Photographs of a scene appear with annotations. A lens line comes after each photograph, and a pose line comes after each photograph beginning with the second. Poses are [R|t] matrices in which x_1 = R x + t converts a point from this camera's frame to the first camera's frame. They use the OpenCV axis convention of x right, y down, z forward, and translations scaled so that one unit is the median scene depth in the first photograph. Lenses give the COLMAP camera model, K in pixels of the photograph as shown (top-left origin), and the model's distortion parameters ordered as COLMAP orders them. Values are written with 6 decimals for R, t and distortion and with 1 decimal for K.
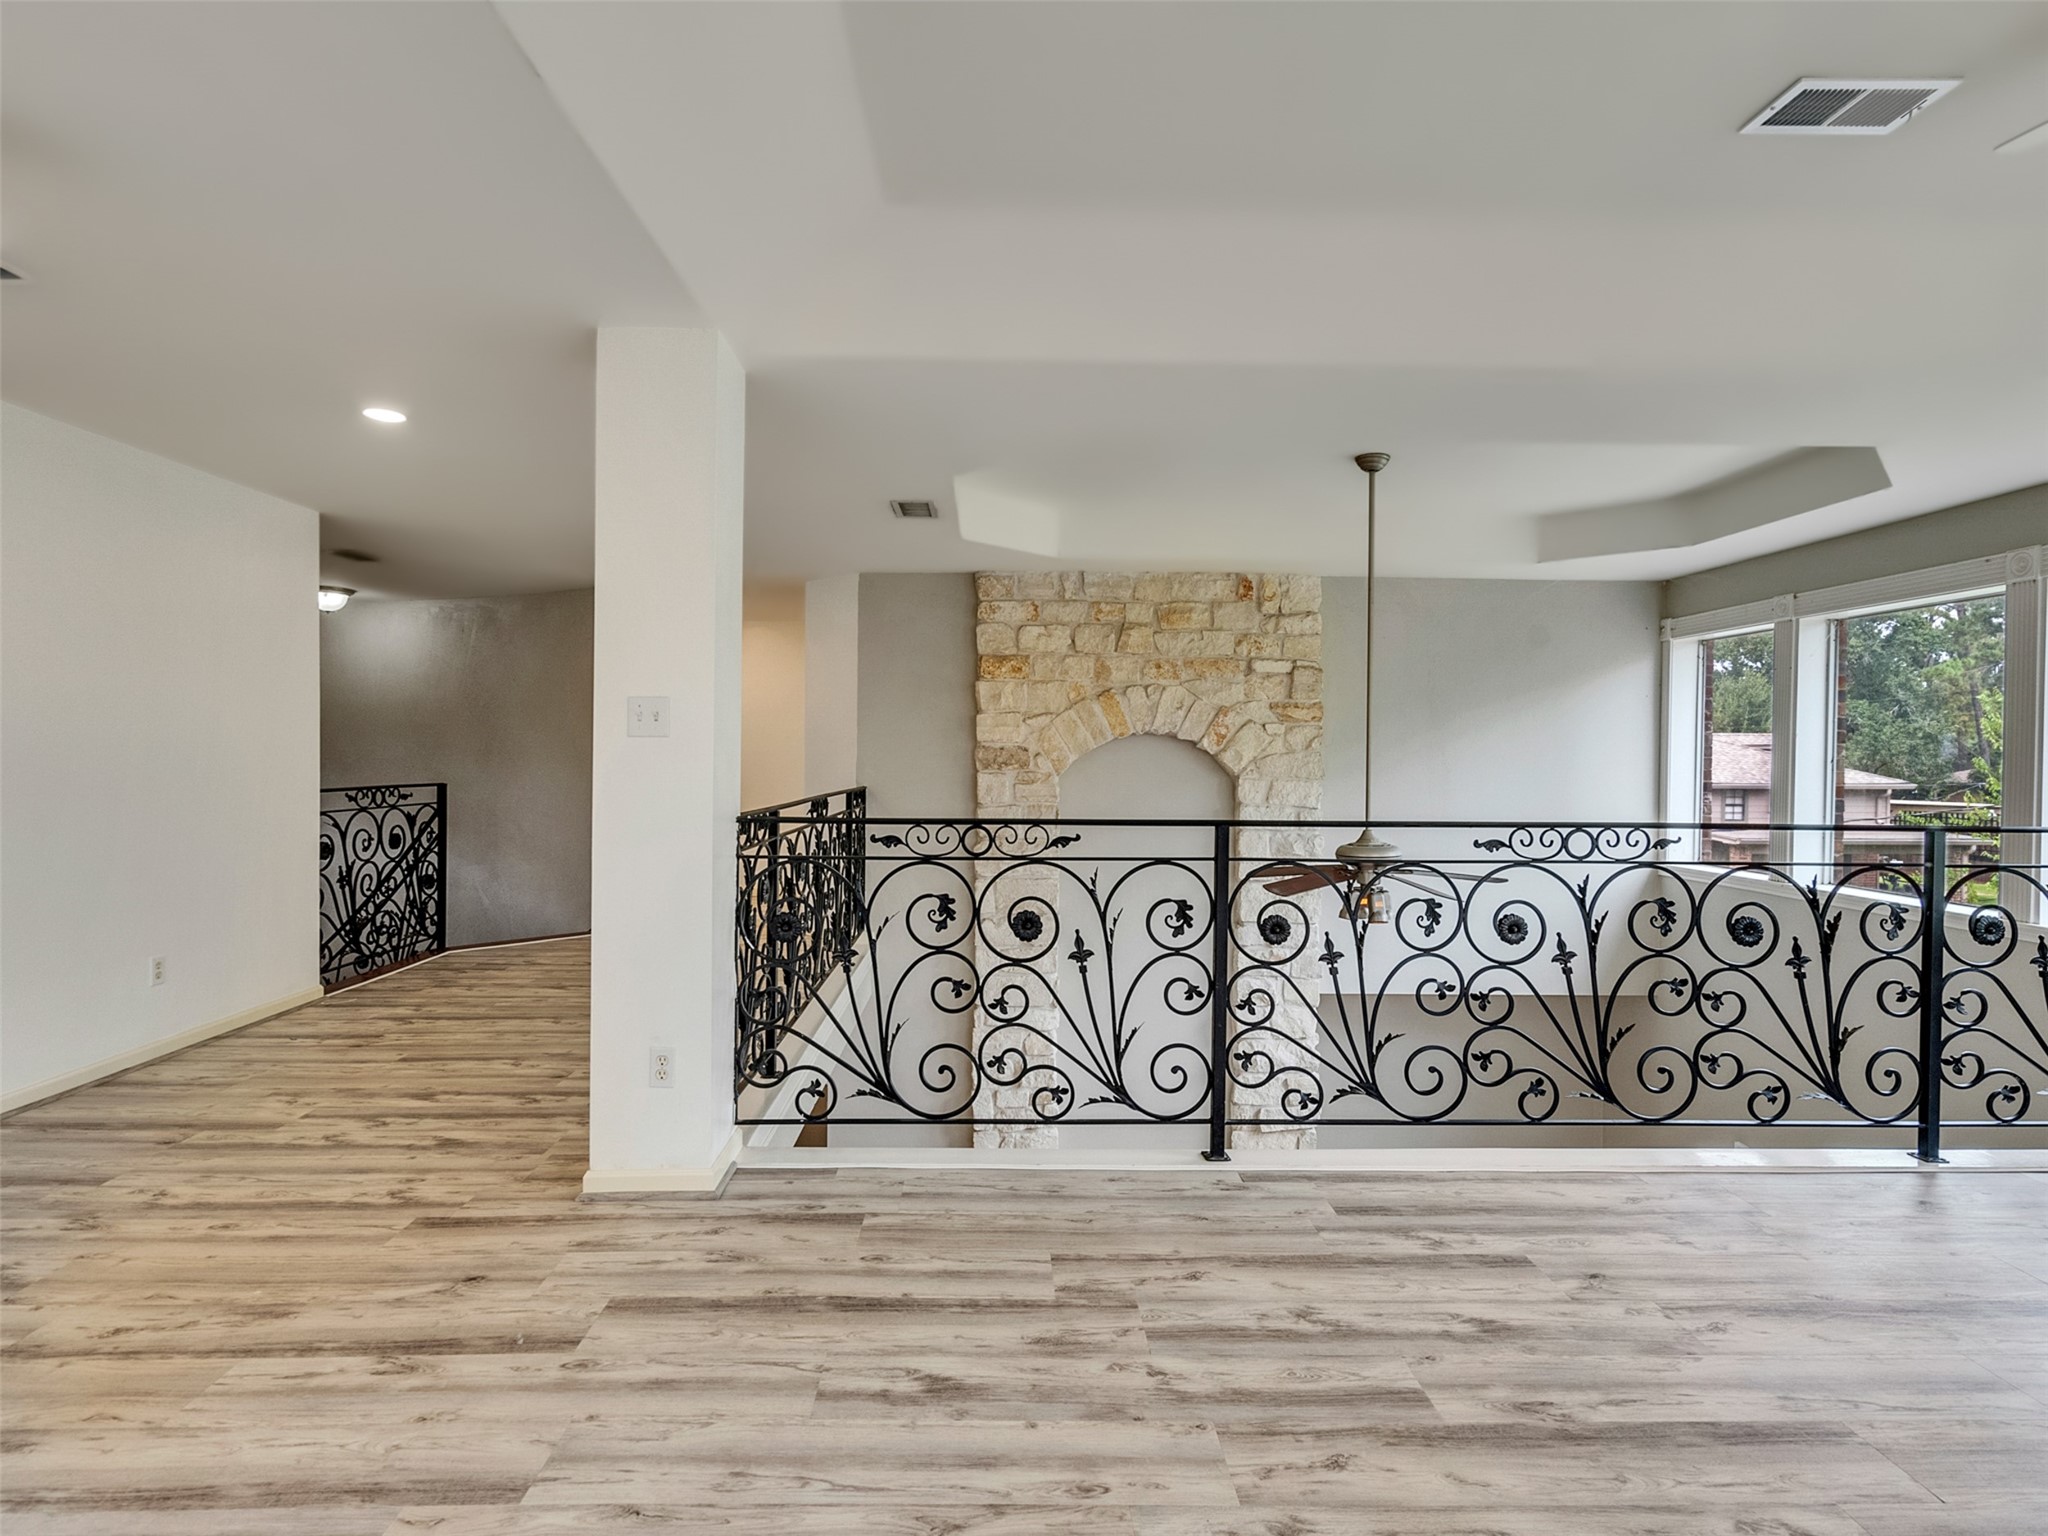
lens RADIAL K [[1049.1, 0, 1010.1], [0, 1049.1, 772.3], [0, 0, 1]] dist [-0.005409, 0.002668]
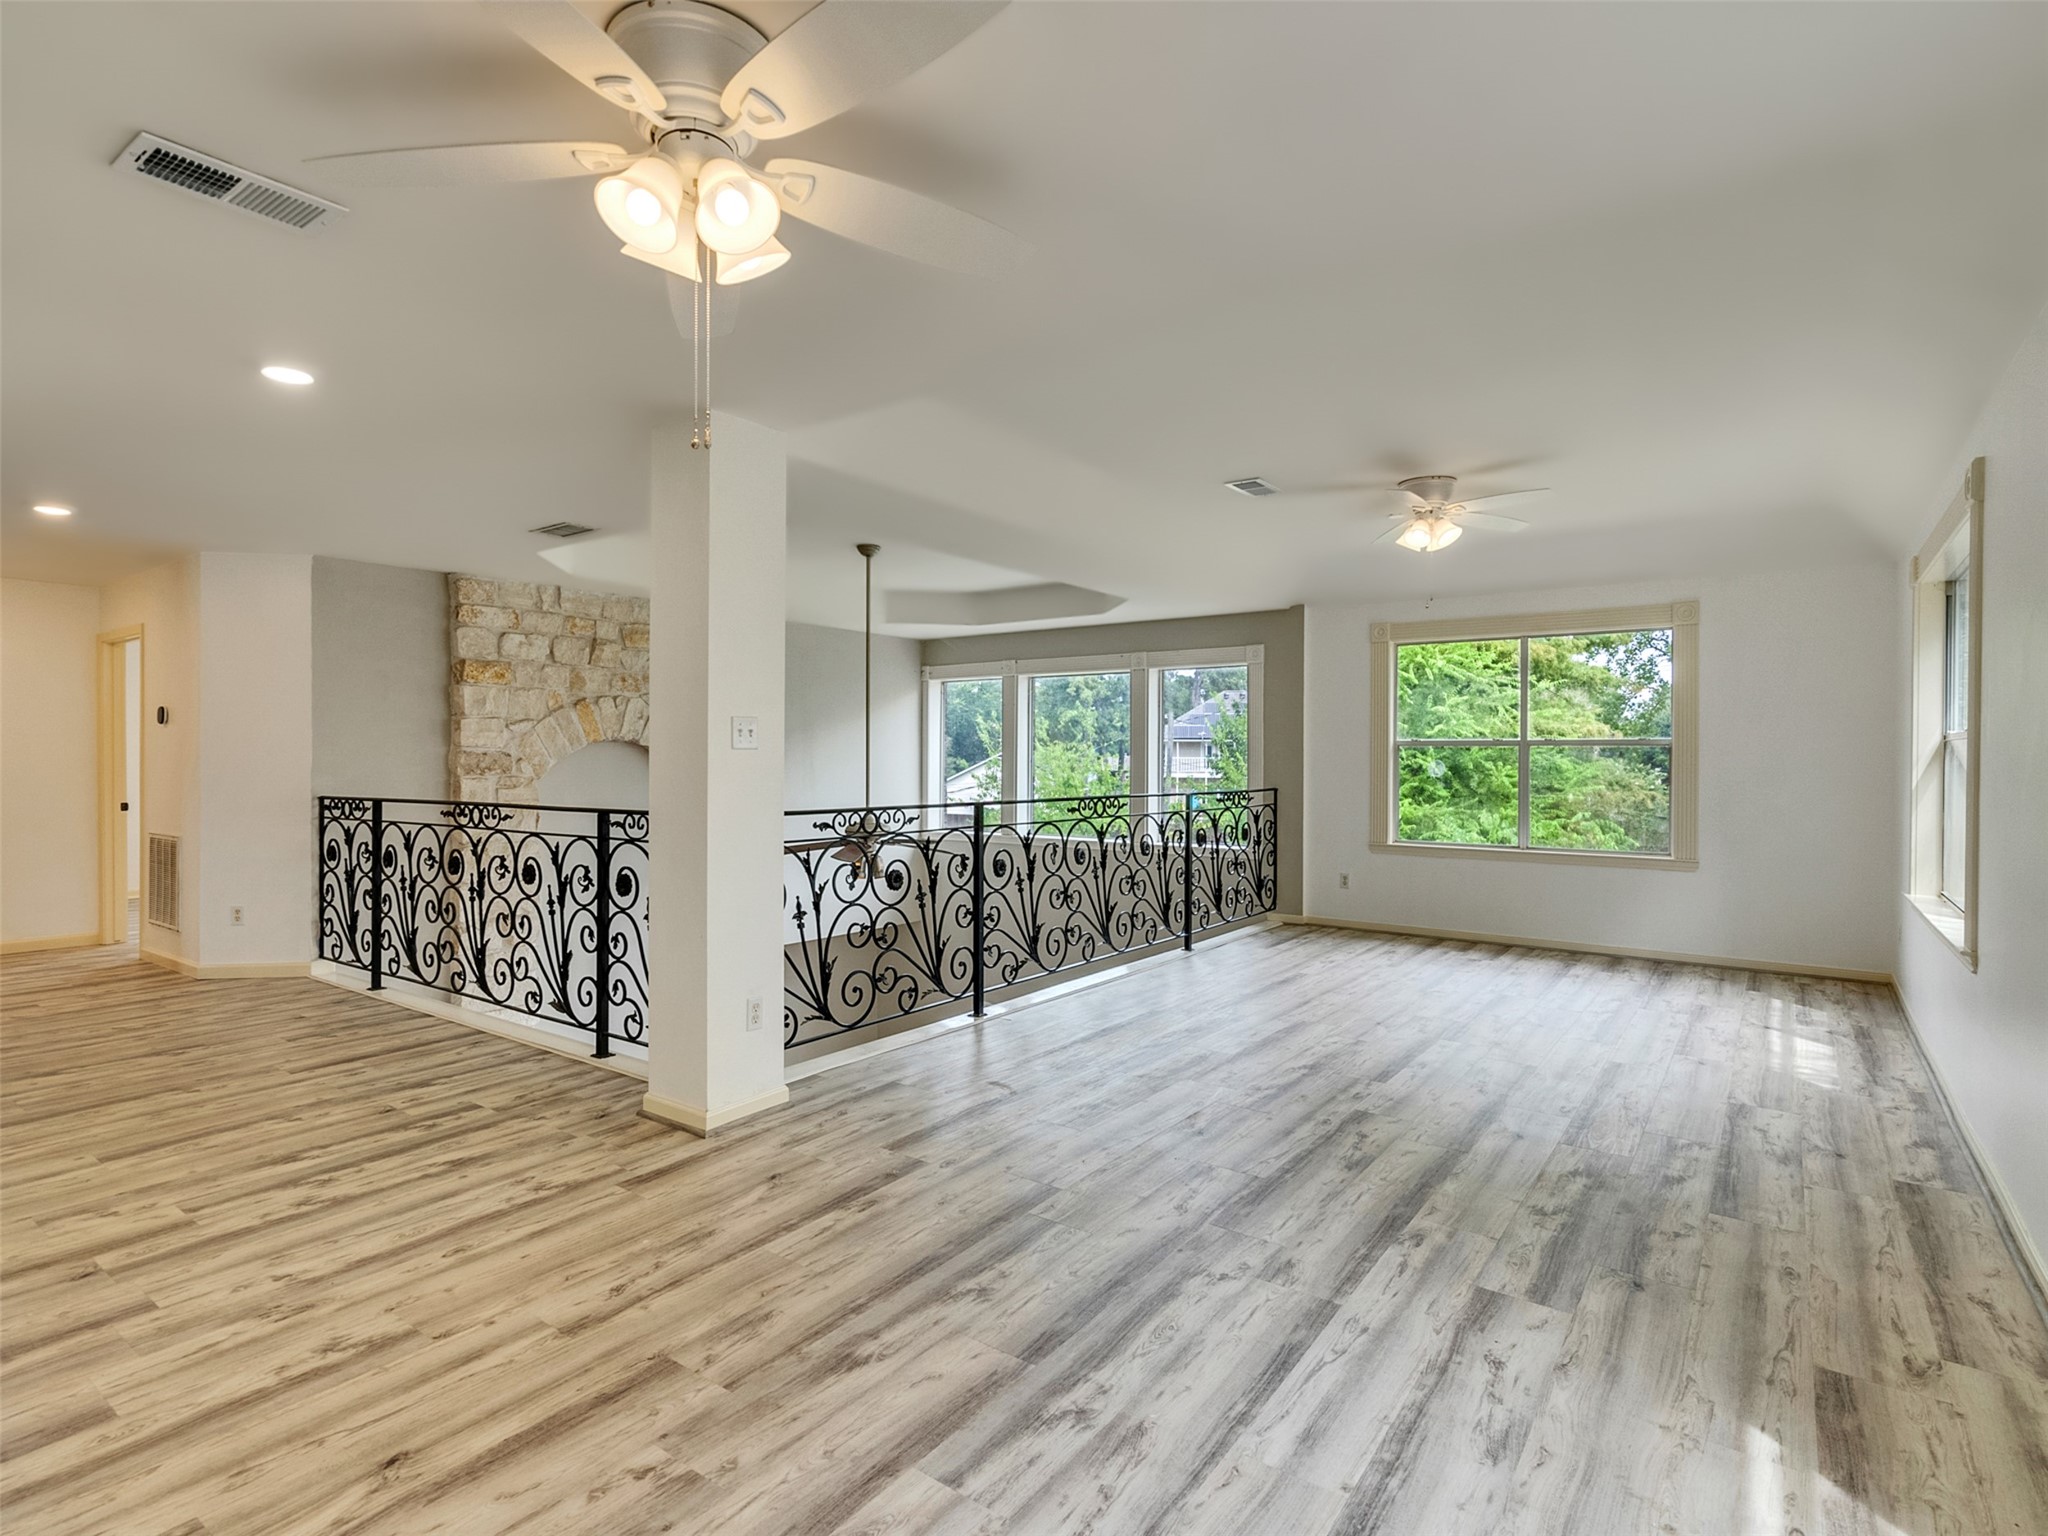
lens RADIAL K [[1049.1, 0, 1023.3], [0, 1049.1, 764.8], [0, 0, 1]] dist [-0.005409, 0.002668]
pose [[0.600914, -0.007940, 0.799275, -1.160157], [0.015062, 0.999886, -0.001391, -0.007861], [-0.799172, 0.012874, 0.600964, -0.009699]]
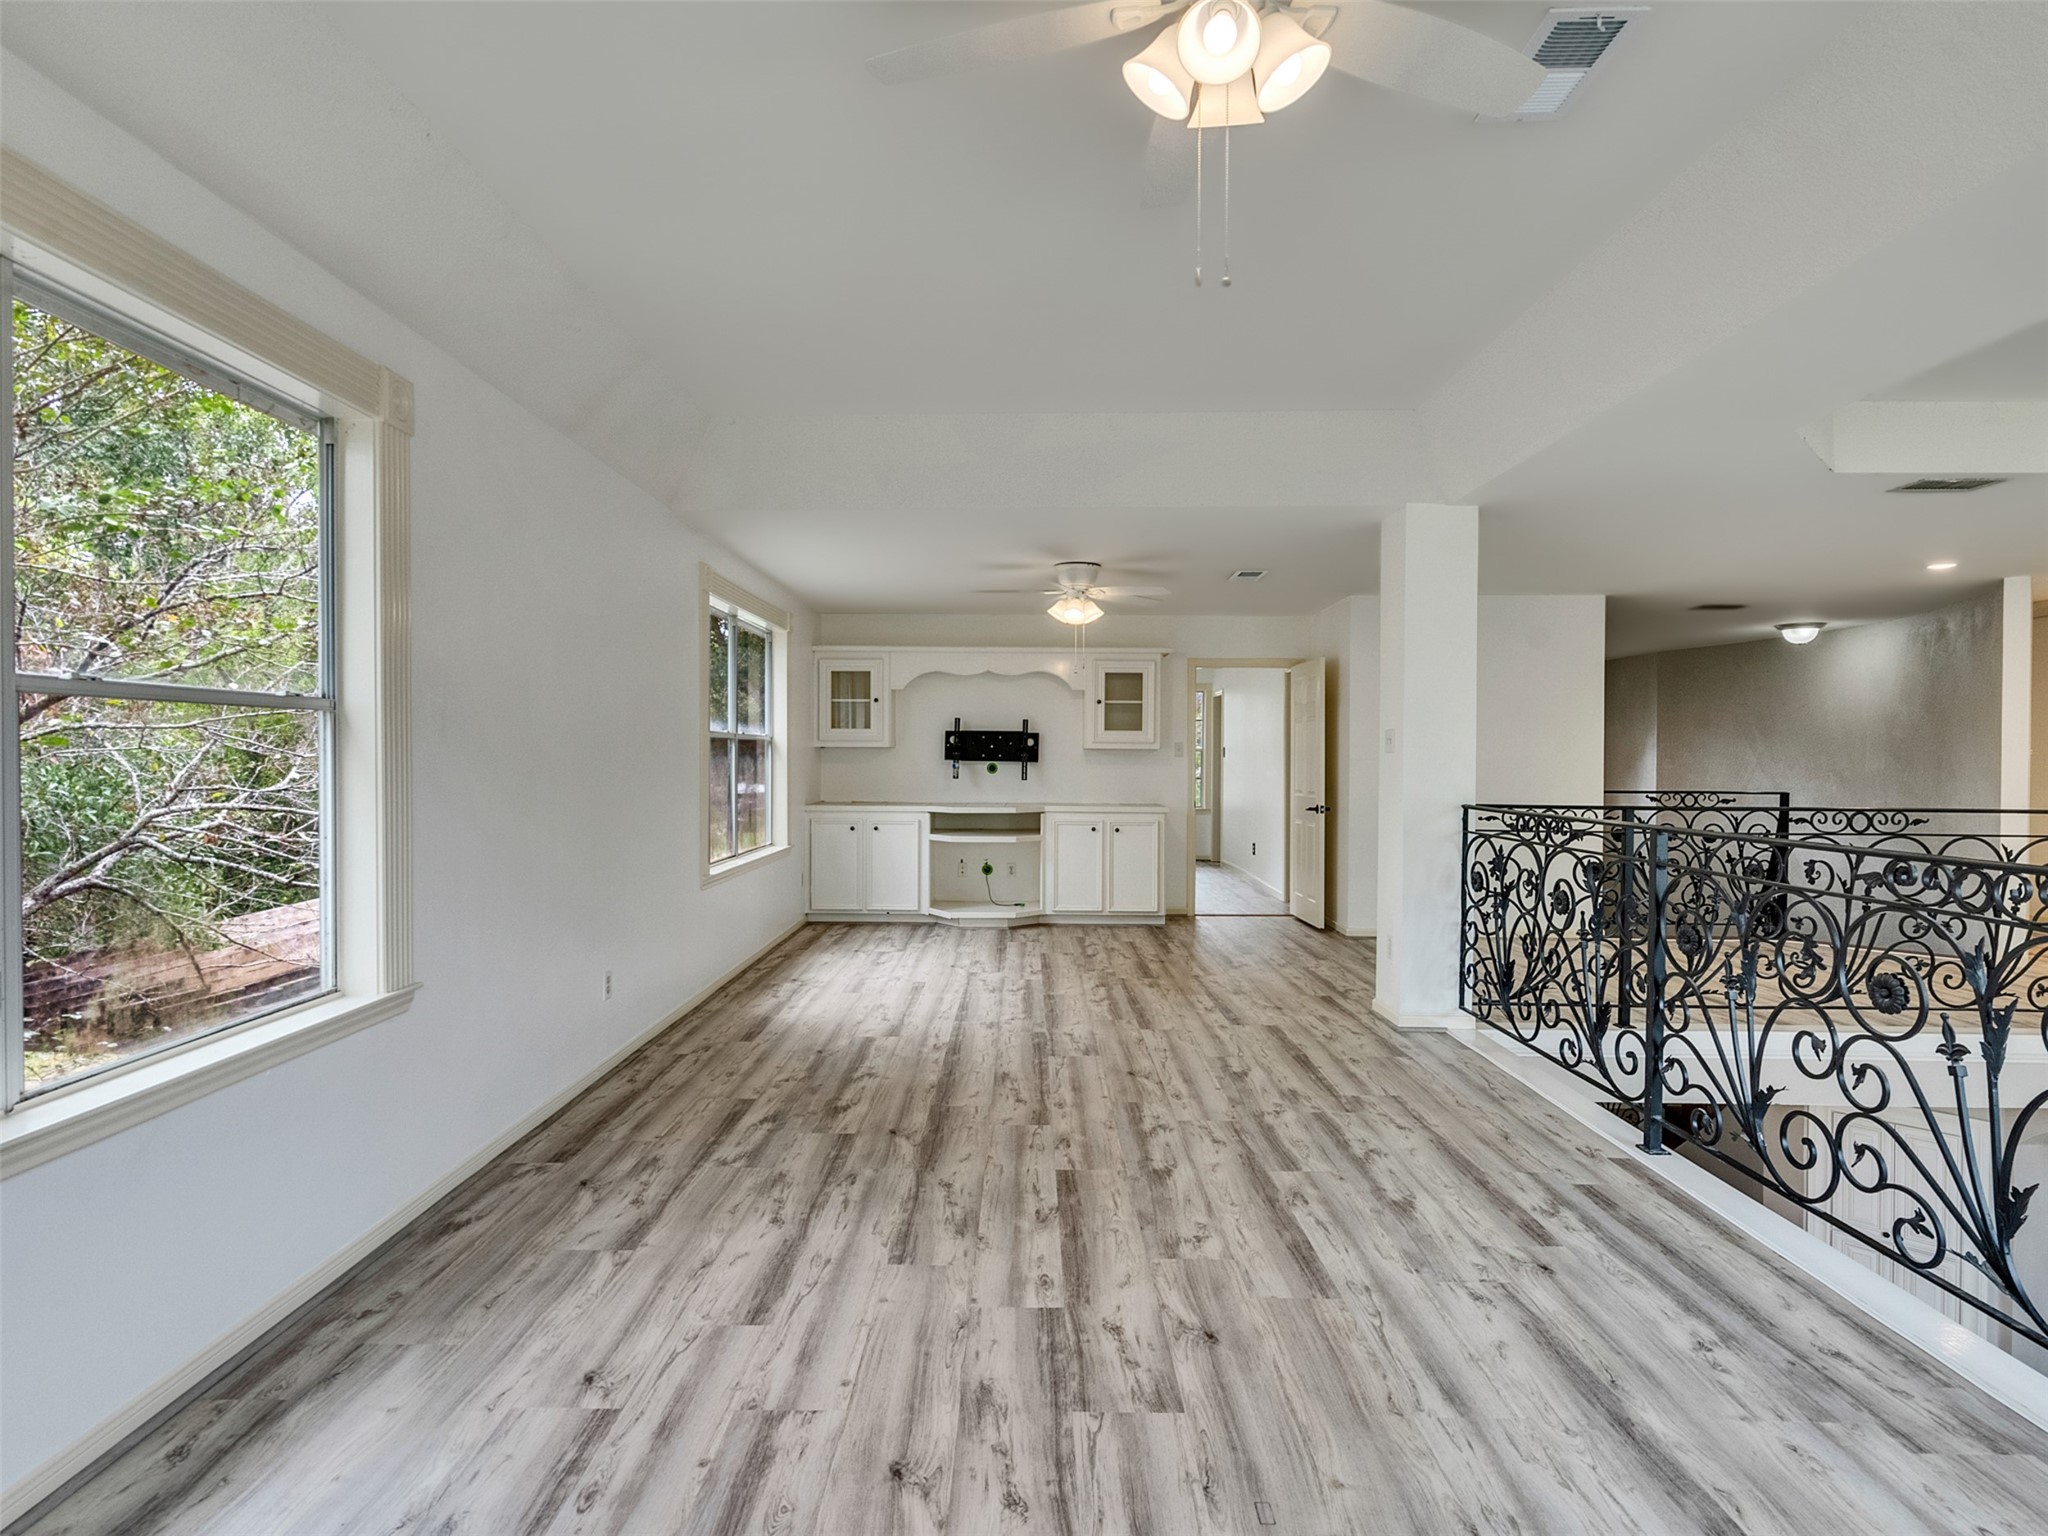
lens RADIAL K [[1049.1, 0, 1015.2], [0, 1049.1, 765.4], [0, 0, 1]] dist [-0.005409, 0.002668]
pose [[-0.030260, -0.000222, -0.999542, 1.421634], [-0.022336, 0.999750, 0.000455, -0.000971], [0.999292, 0.022340, -0.030257, 0.443910]]
